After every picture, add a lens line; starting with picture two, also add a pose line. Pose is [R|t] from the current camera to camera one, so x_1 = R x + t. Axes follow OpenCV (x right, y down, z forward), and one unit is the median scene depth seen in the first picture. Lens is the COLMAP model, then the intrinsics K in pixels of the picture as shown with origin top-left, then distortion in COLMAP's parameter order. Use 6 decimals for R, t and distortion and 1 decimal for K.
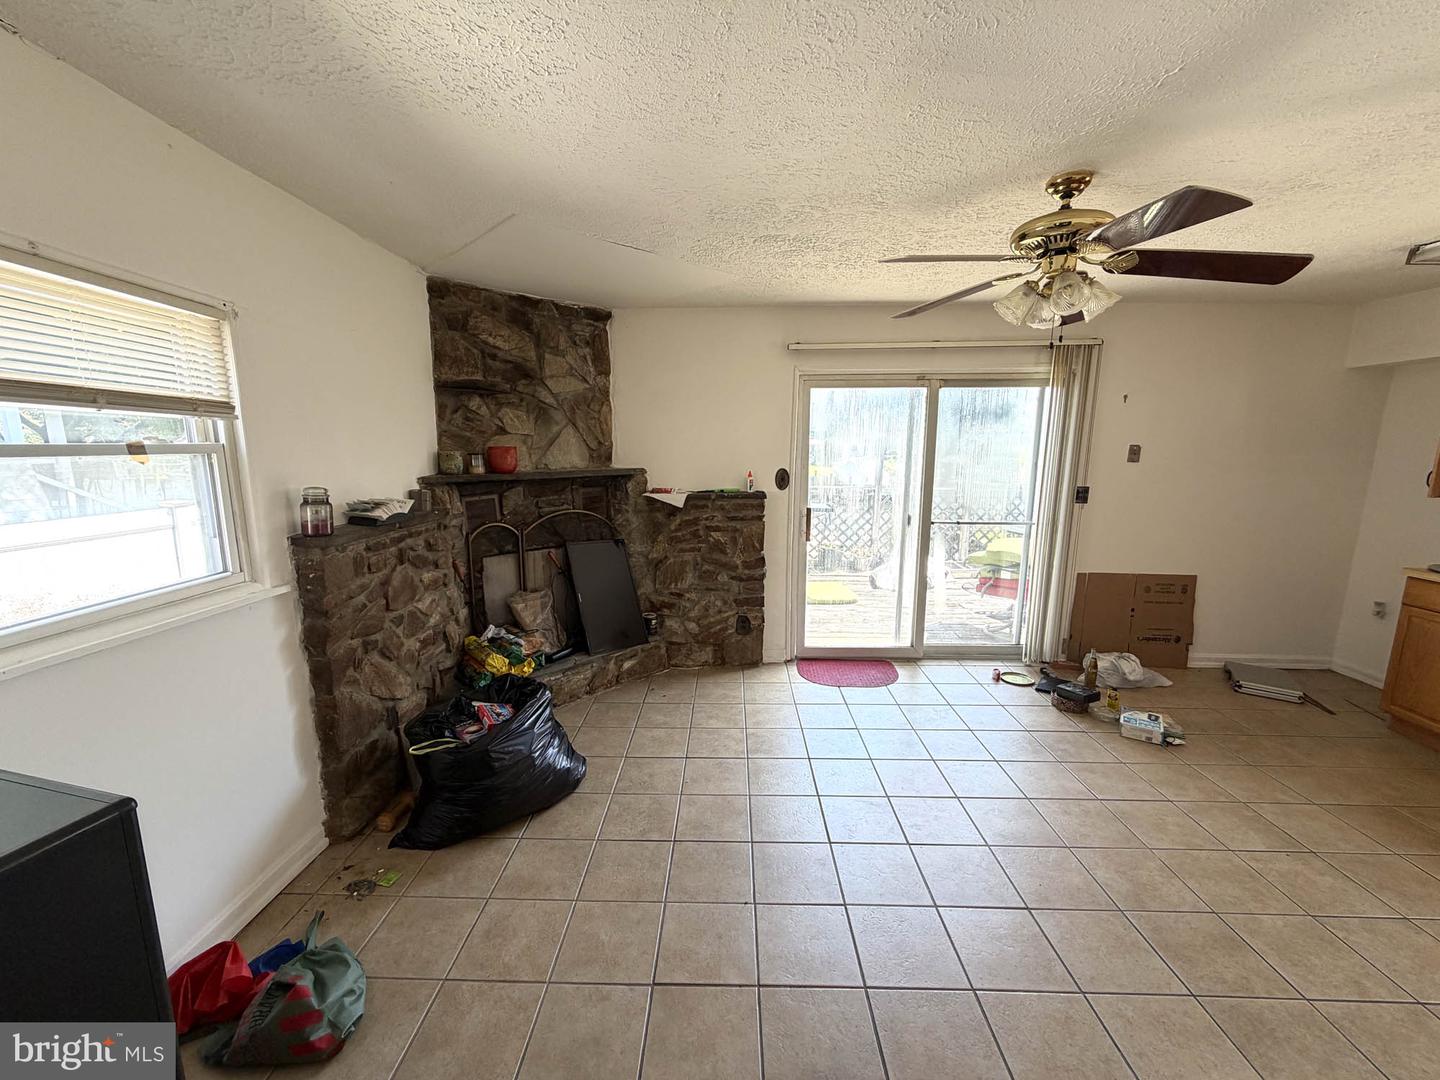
lens RADIAL K [[575.4, 0, 714.0], [0, 575.4, 539.6], [0, 0, 1]] dist [0.000221, -0.000011]
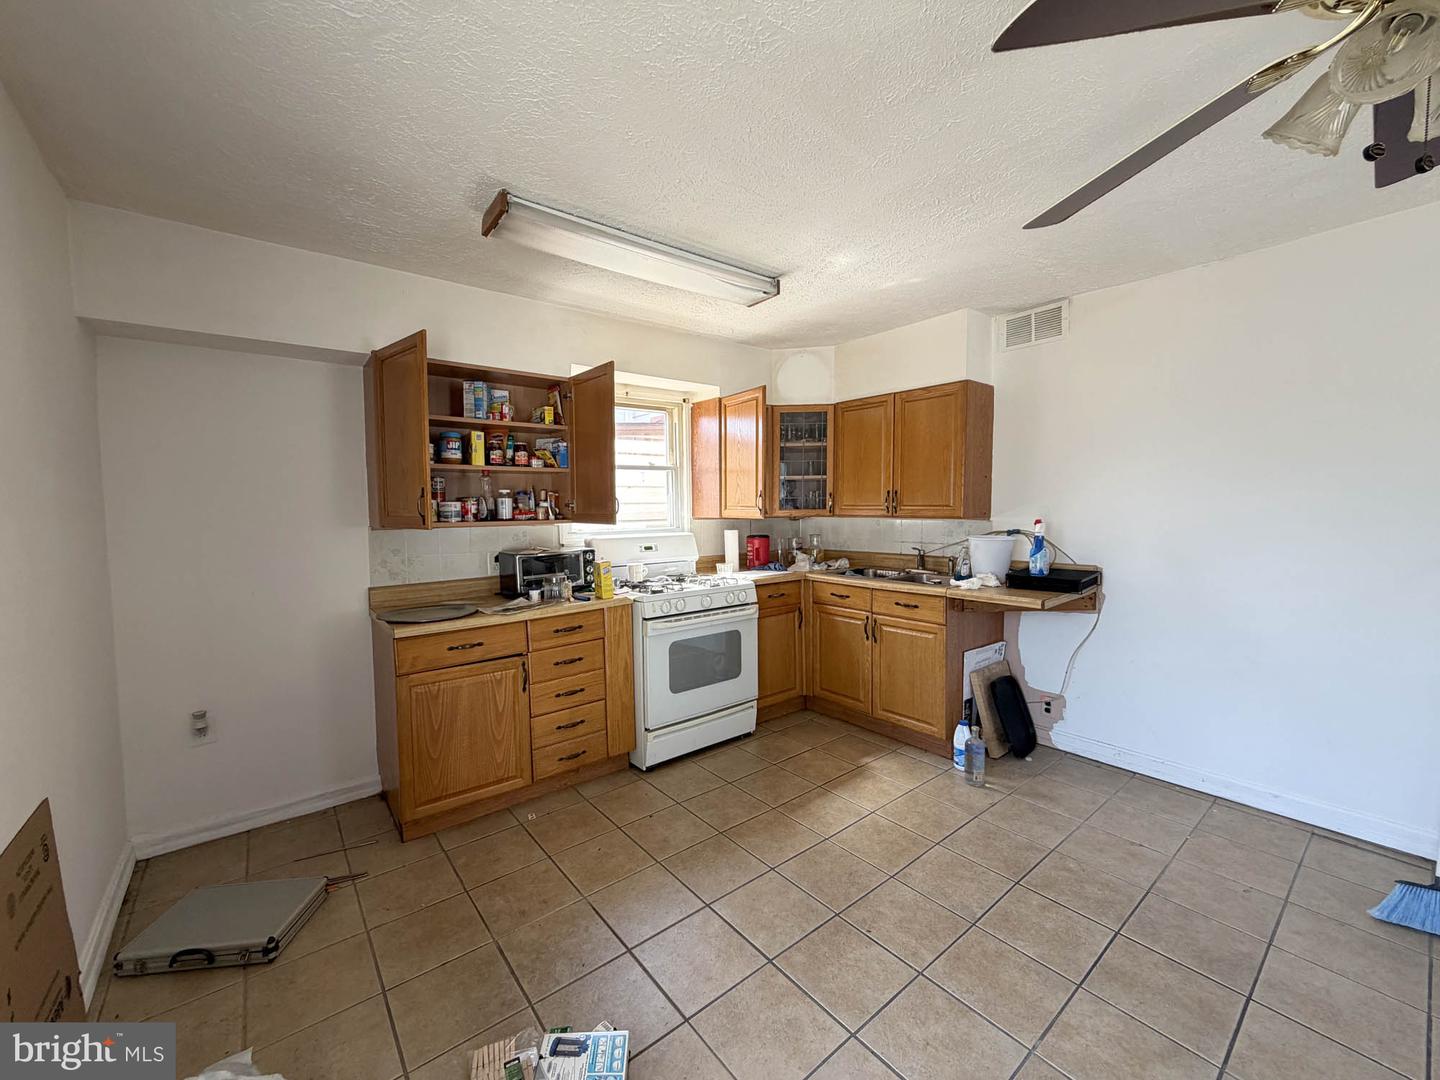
lens RADIAL K [[575.4, 0, 714.0], [0, 575.4, 539.6], [0, 0, 1]] dist [0.000221, -0.000011]
pose [[-0.645641, -0.042876, 0.762436, 0.332111], [0.138120, 0.975399, 0.171814, -0.116753], [-0.751046, 0.216238, -0.623835, 0.990119]]
